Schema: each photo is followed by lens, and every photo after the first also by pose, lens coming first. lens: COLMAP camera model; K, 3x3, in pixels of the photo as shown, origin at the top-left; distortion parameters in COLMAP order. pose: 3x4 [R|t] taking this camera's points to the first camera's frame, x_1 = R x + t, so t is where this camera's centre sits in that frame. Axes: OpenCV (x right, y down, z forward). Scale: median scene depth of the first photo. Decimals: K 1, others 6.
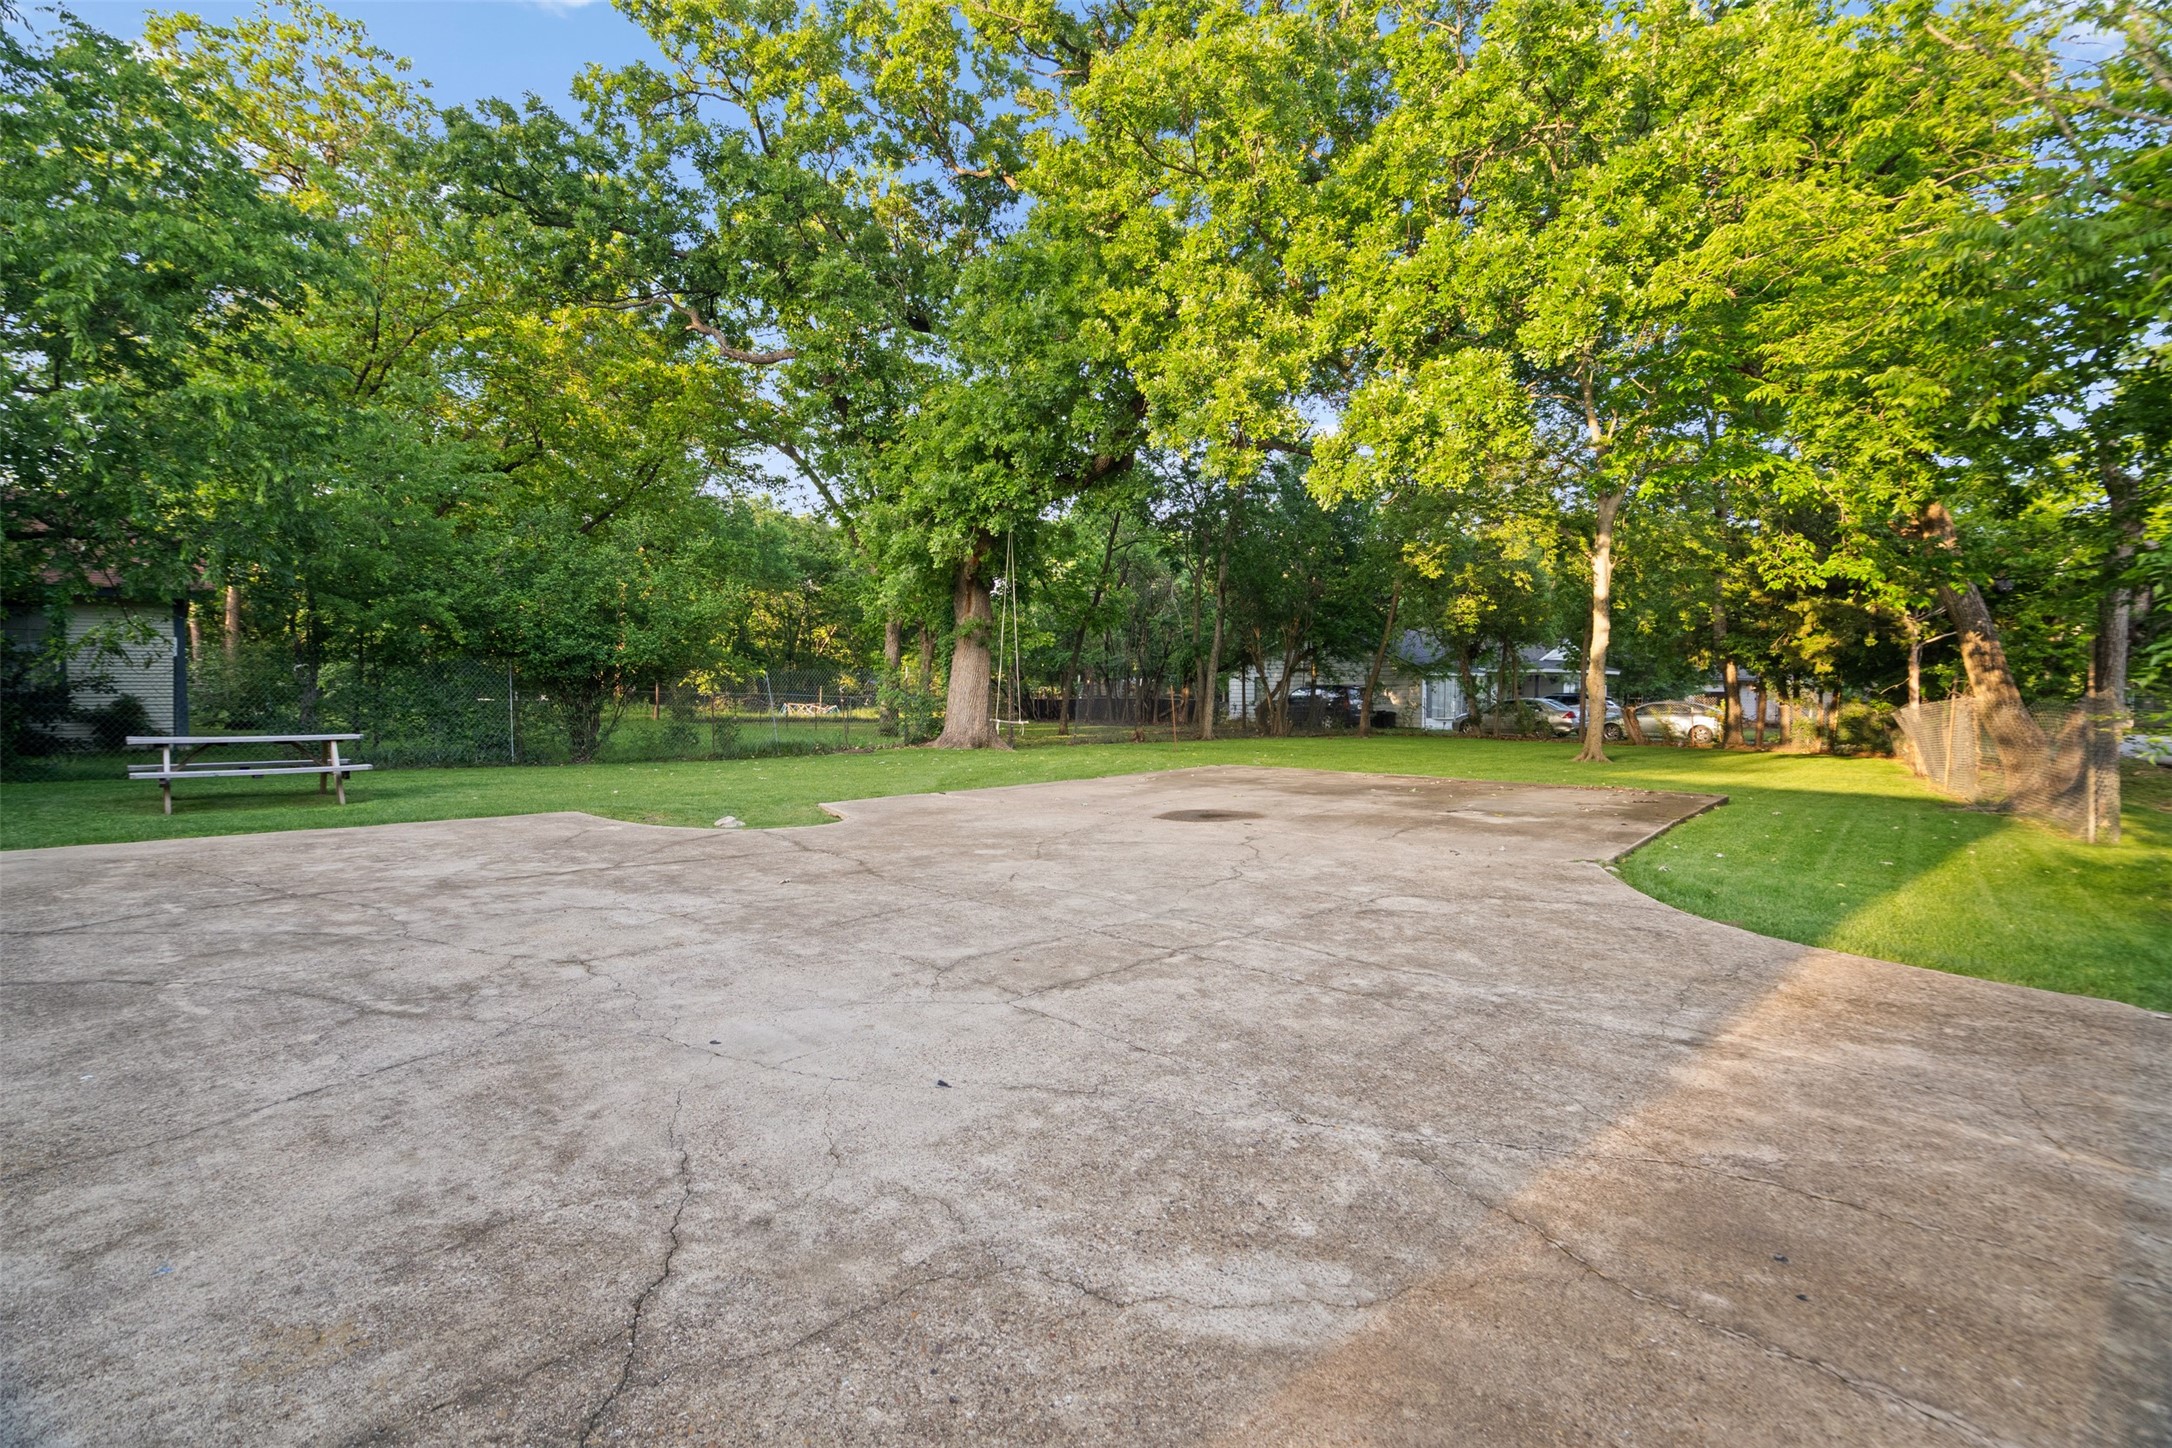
lens RADIAL K [[1004.8, 0, 1081.1], [0, 1004.8, 710.4], [0, 0, 1]] dist [-0.000227, 0.000078]
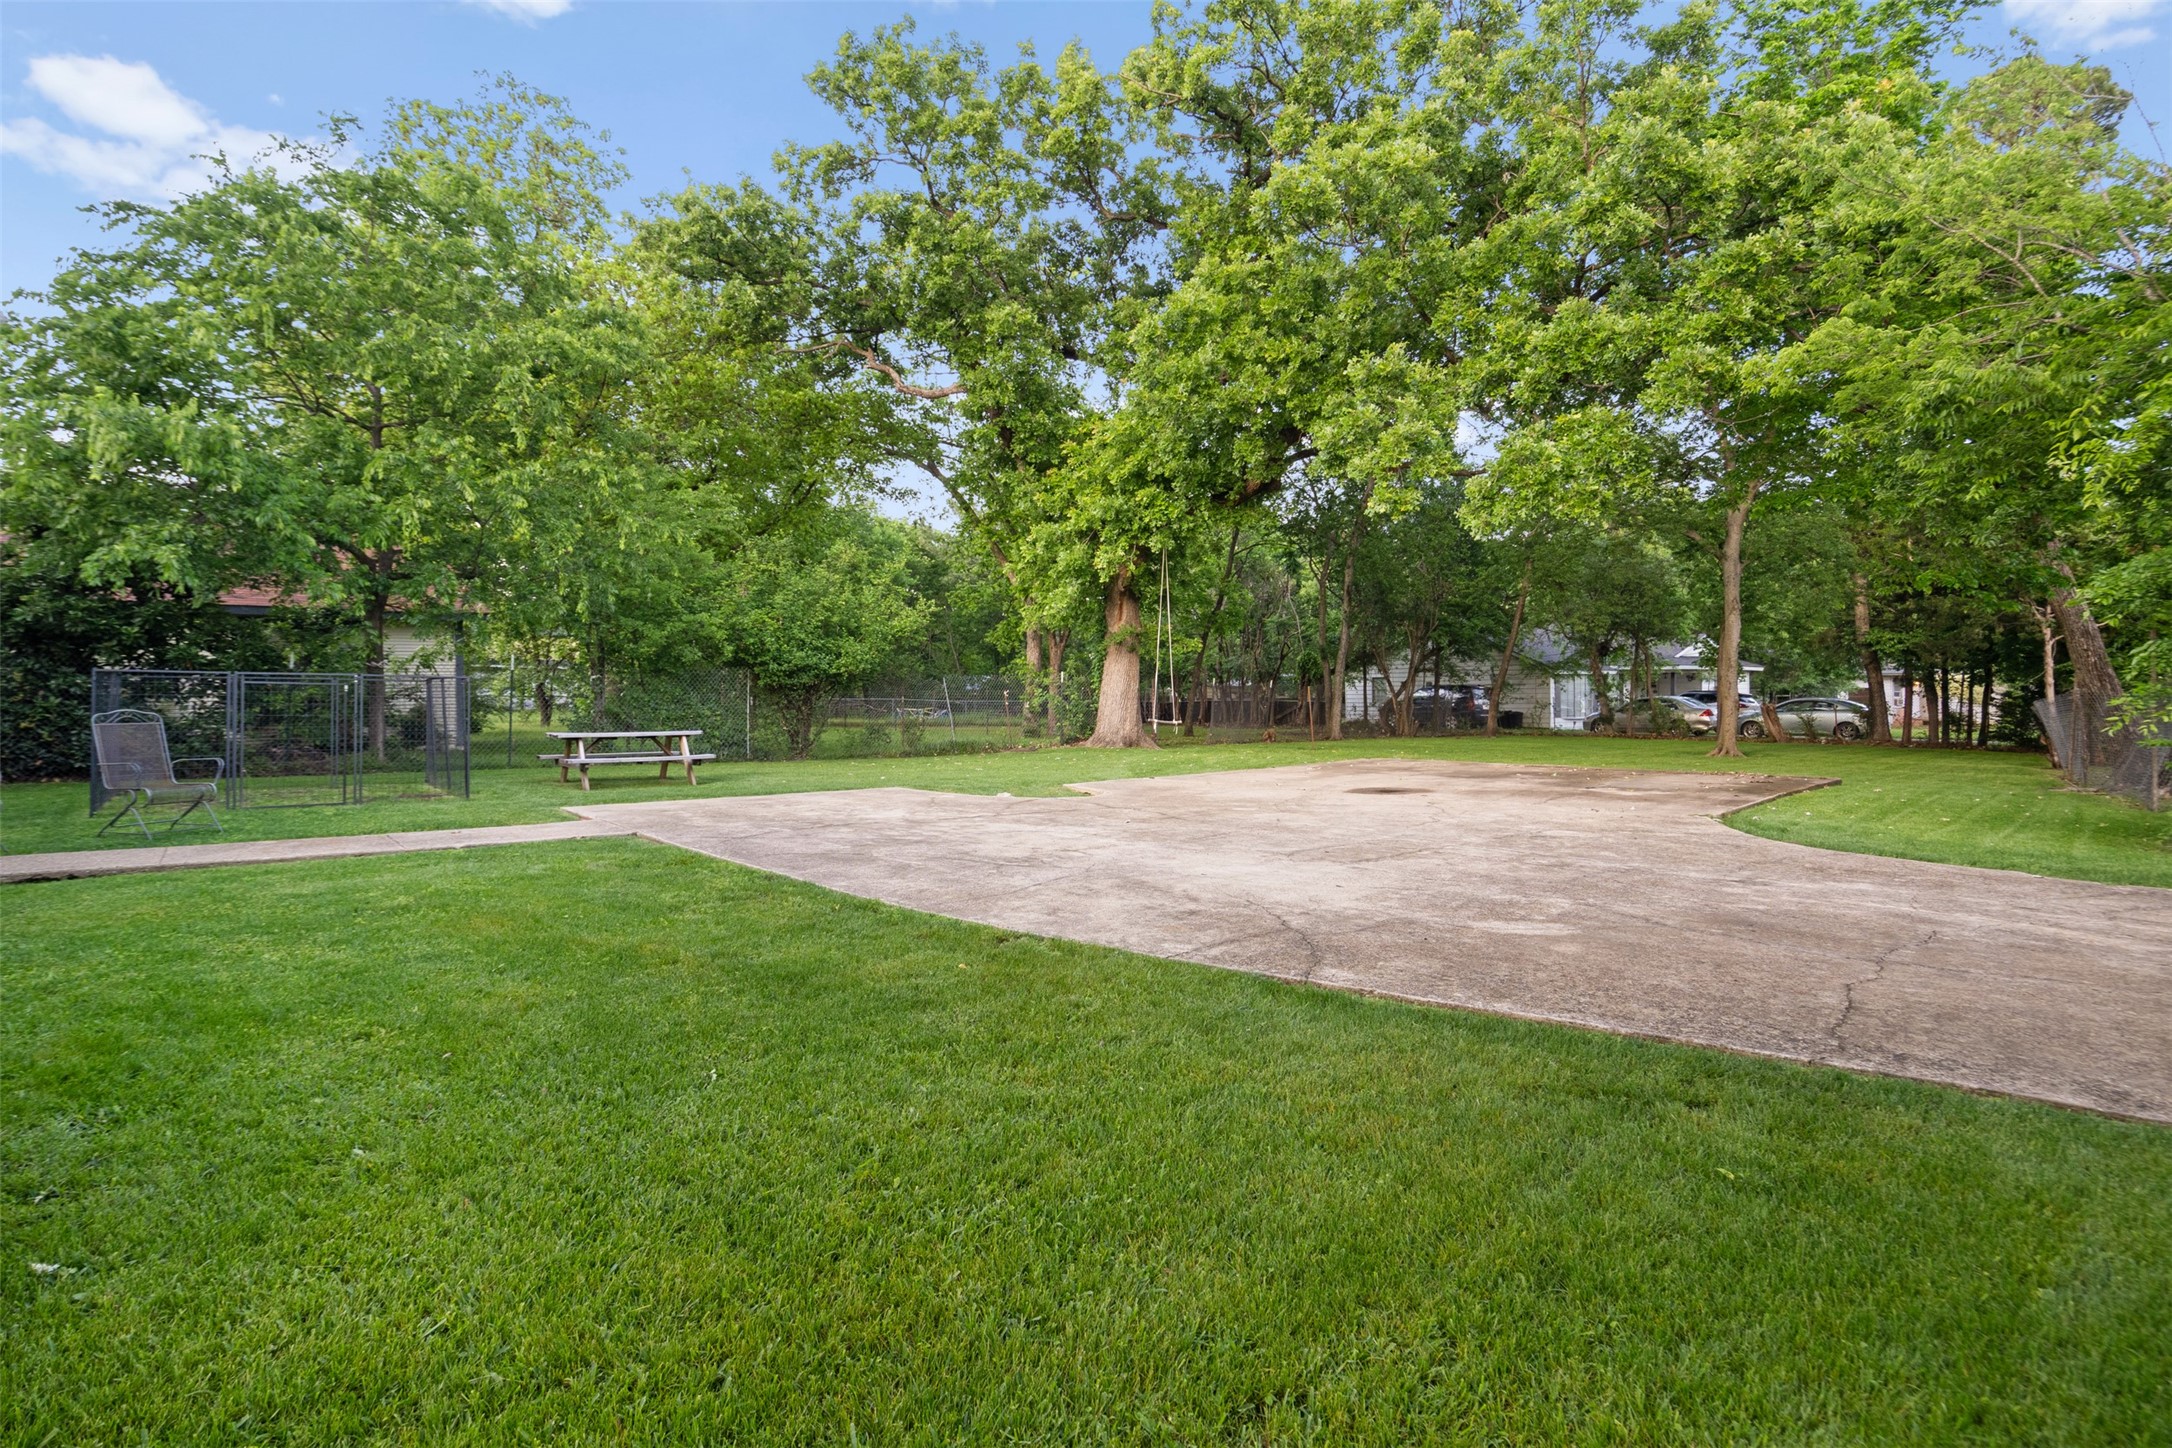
lens RADIAL K [[1090.1, 0, 1086.0], [0, 1090.1, 687.0], [0, 0, 1]] dist [0.006178, 0.000863]
pose [[0.997436, -0.009631, -0.070919, -0.074400], [0.007769, 0.999619, -0.026481, 0.004816], [0.071147, 0.025862, 0.997131, -0.186629]]
